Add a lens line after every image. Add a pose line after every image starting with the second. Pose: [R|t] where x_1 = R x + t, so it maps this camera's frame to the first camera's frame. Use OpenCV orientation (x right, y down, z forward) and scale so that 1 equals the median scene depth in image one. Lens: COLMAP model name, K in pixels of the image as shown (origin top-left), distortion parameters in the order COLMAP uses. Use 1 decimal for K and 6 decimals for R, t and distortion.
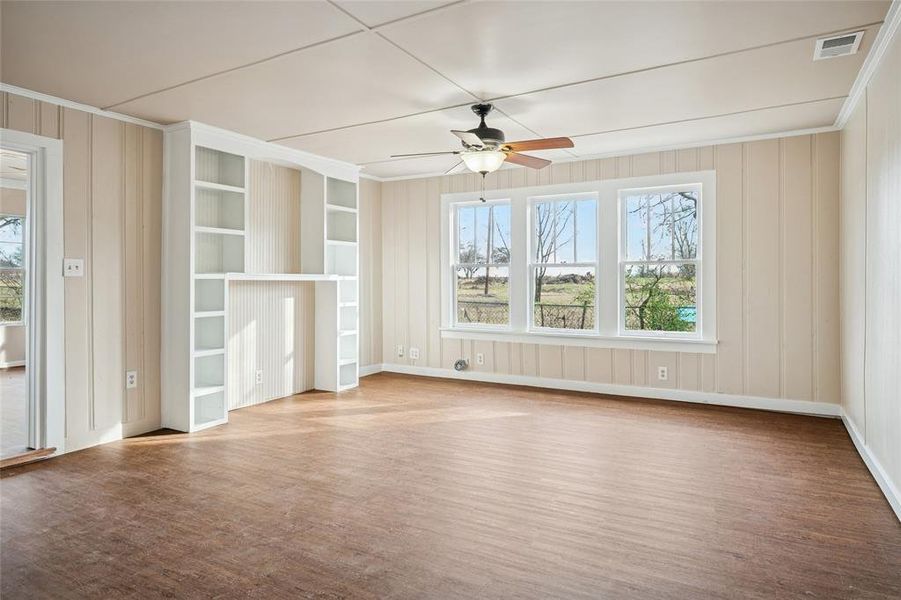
lens RADIAL K [[540.1, 0, 450.0], [0, 540.1, 288.0], [0, 0, 1]] dist [-0.002196, -0.000764]
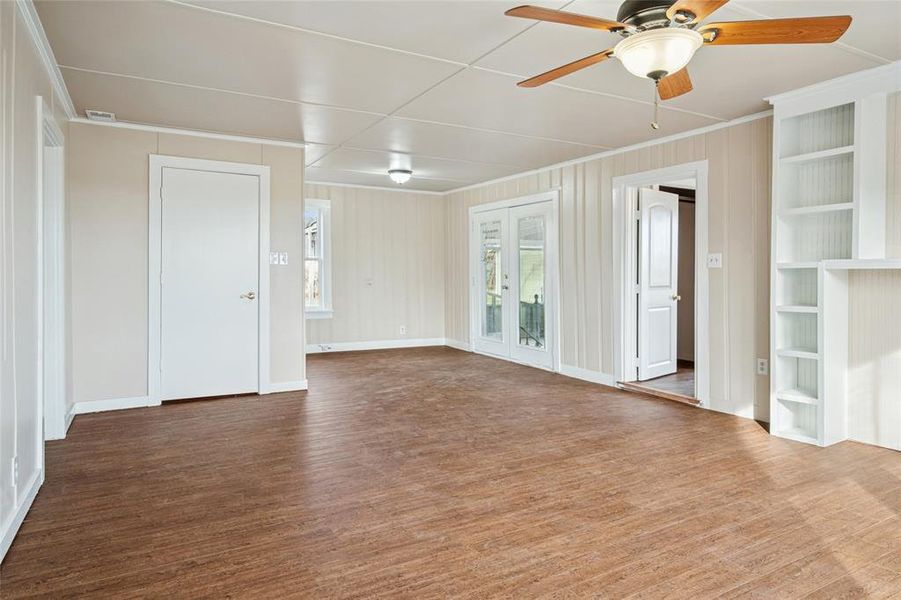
lens RADIAL K [[540.1, 0, 450.0], [0, 540.1, 288.0], [0, 0, 1]] dist [-0.002196, -0.000764]
pose [[-0.502520, 0.022597, -0.864270, 0.655293], [-0.003690, 0.999593, 0.028281, -0.007998], [0.864558, 0.017401, -0.502232, 1.097919]]
